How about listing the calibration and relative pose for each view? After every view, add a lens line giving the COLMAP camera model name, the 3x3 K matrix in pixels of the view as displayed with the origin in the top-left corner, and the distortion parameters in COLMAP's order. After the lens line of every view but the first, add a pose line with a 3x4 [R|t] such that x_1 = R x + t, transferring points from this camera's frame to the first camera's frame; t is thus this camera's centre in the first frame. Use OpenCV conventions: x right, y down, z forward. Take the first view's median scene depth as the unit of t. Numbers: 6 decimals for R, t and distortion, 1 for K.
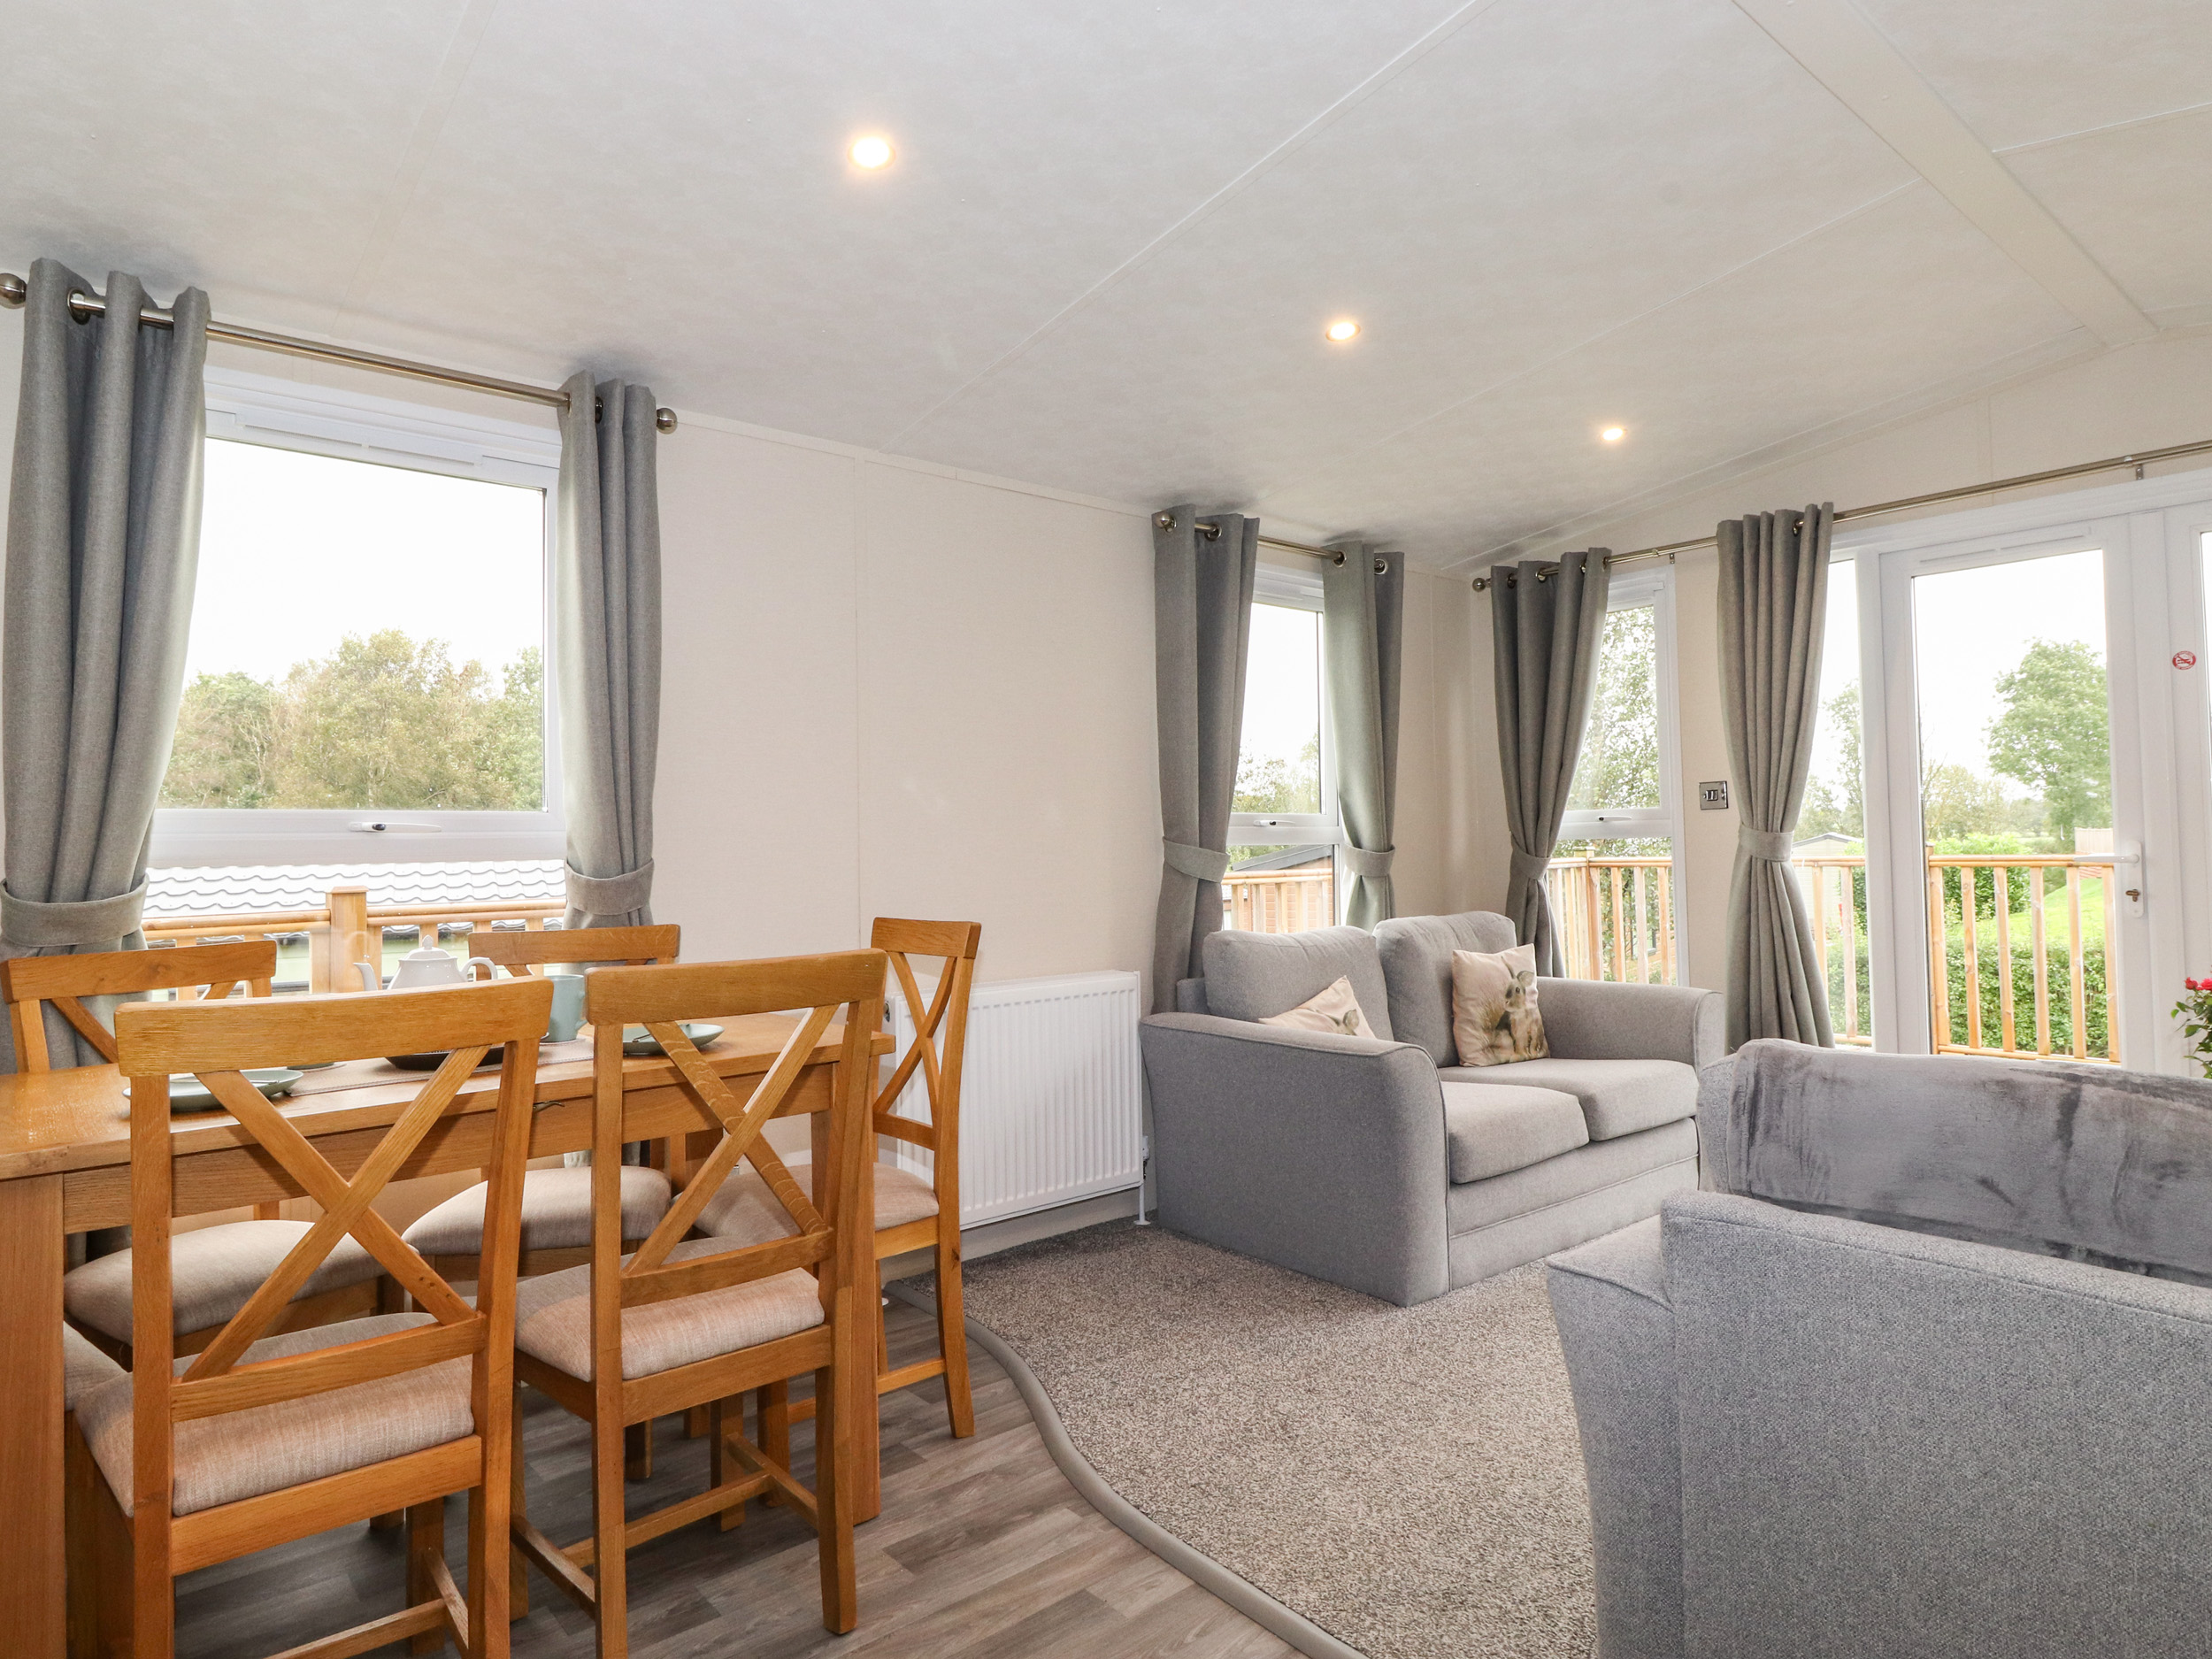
lens RADIAL K [[1275.9, 0, 1106.0], [0, 1275.9, 829.5], [0, 0, 1]] dist [0.021409, -0.000272]
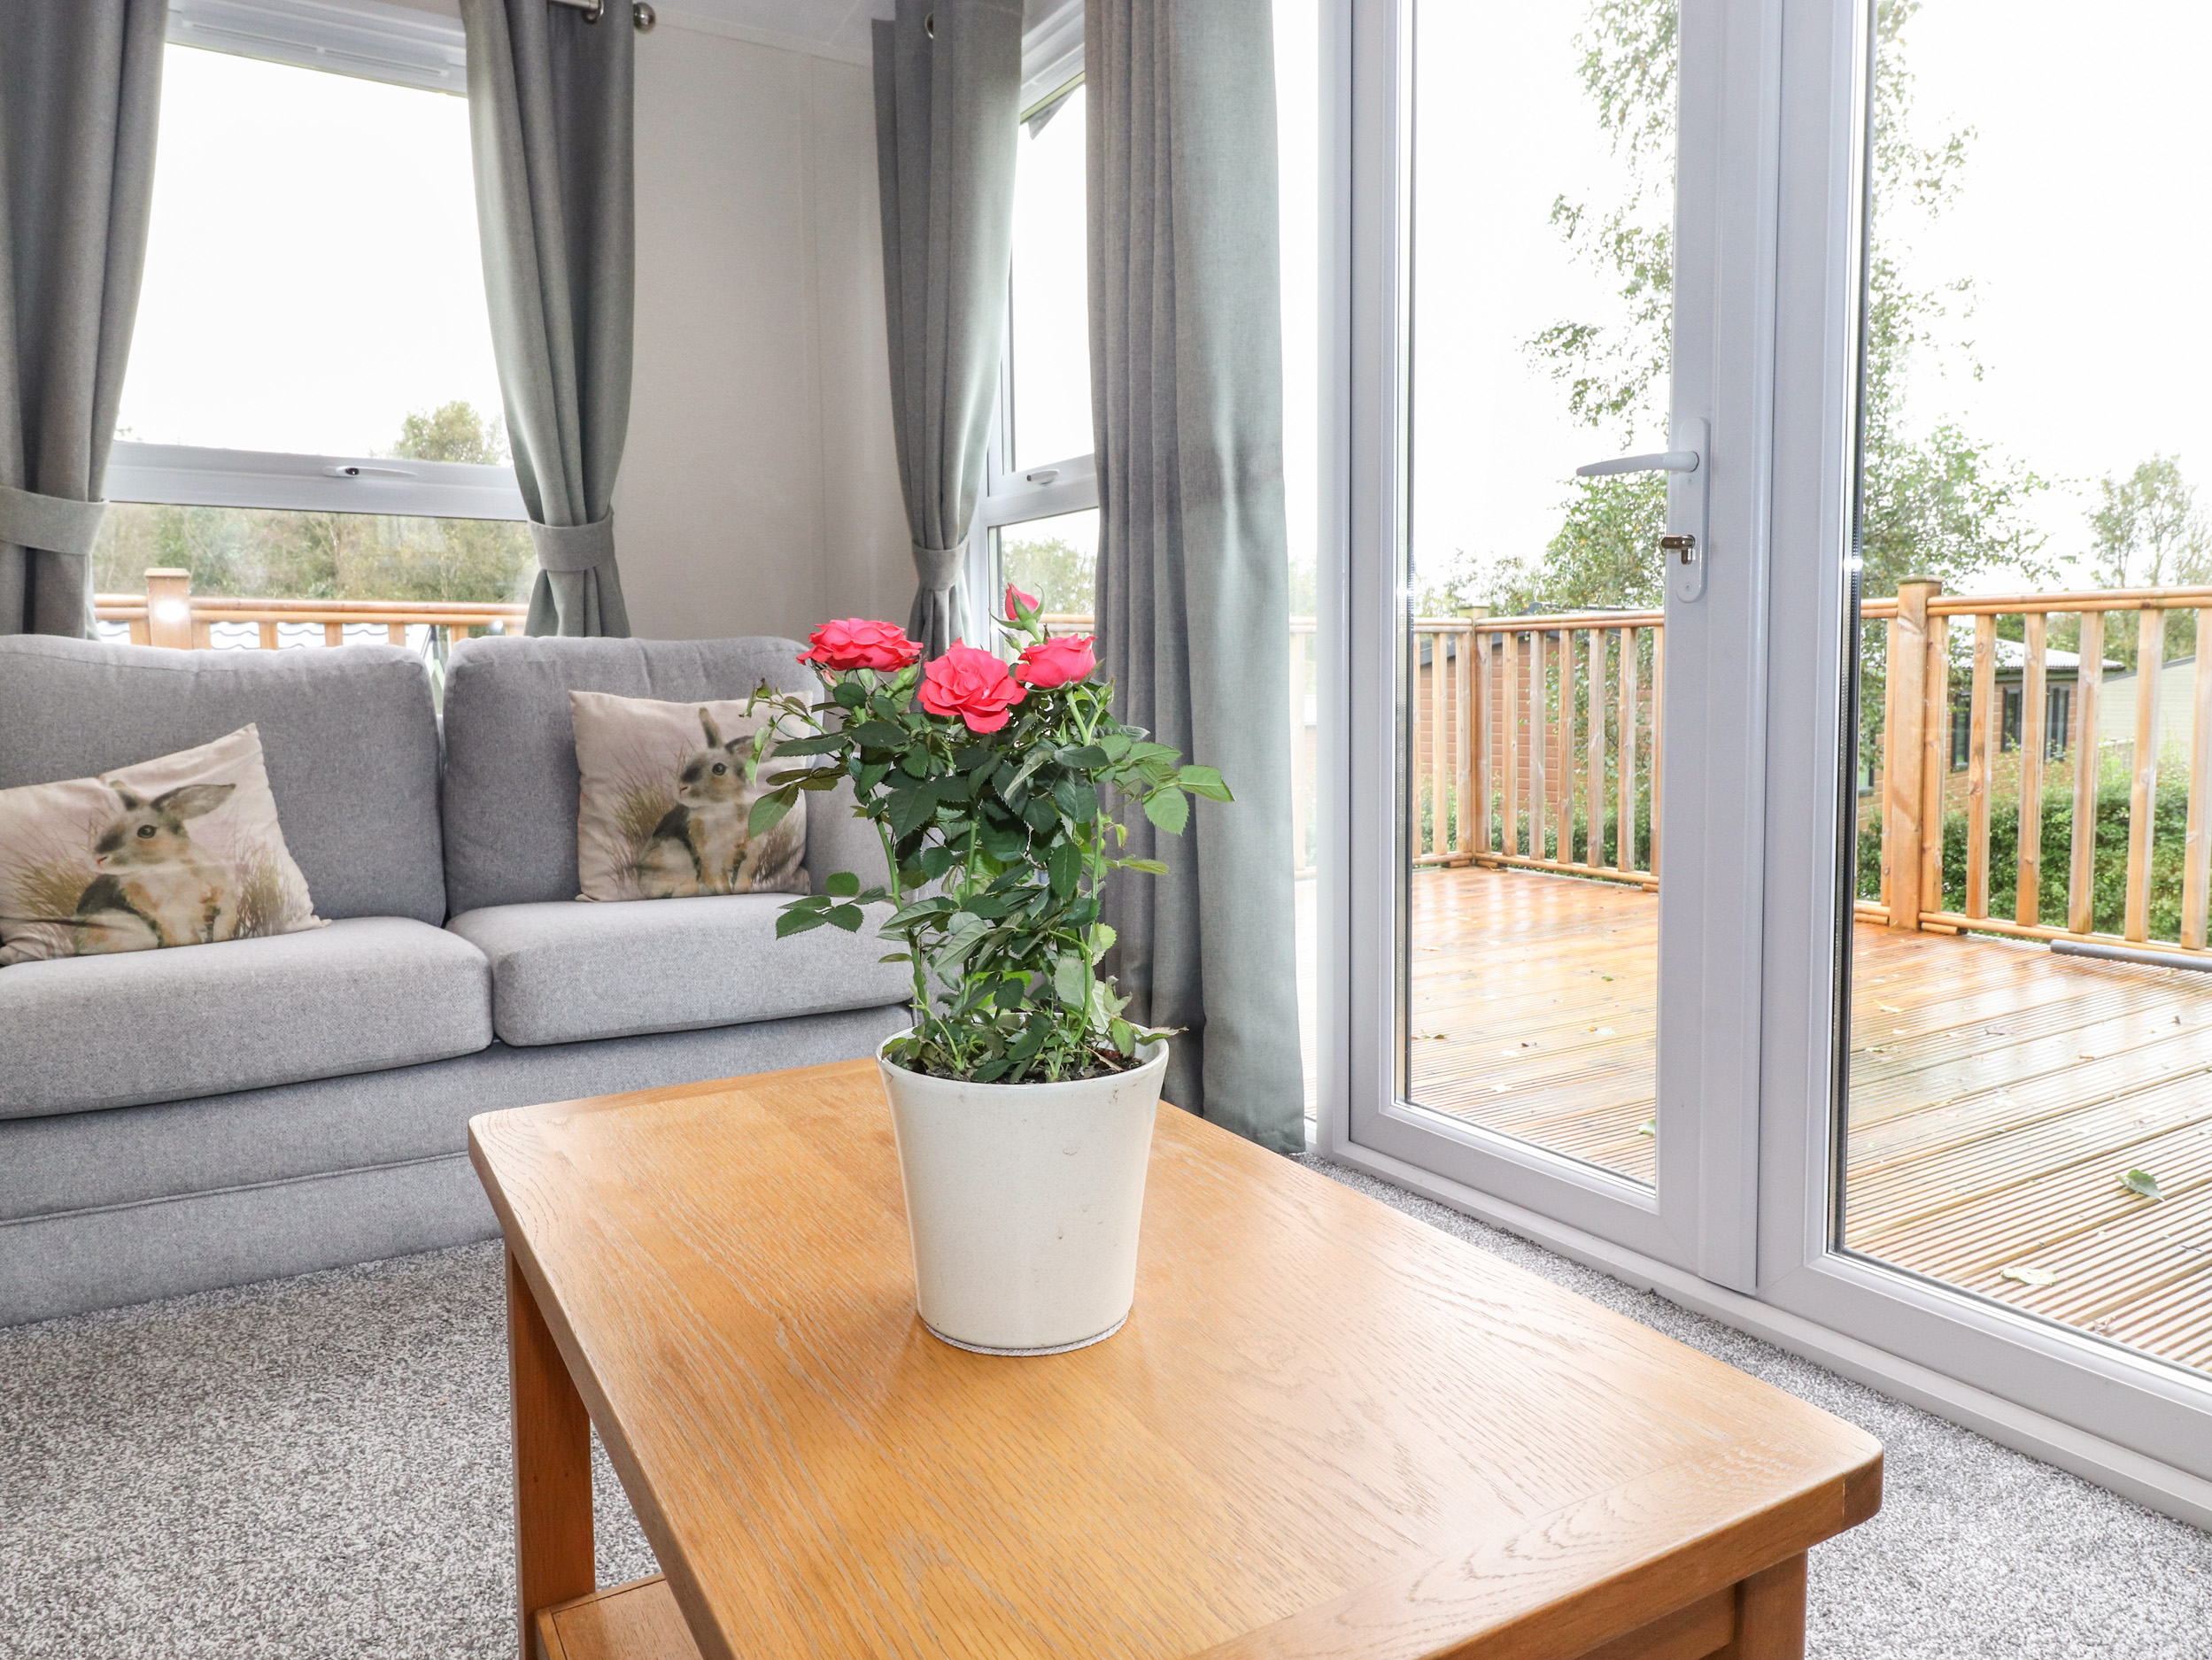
lens RADIAL K [[1454.0, 0, 1106.0], [0, 1454.0, 830.0], [0, 0, 1]] dist [0.009686, 0.002319]
pose [[0.987255, 0.026208, -0.156972, 0.595626], [-0.006497, 0.992162, 0.124790, 0.073622], [0.159012, -0.122180, 0.979687, 0.415333]]
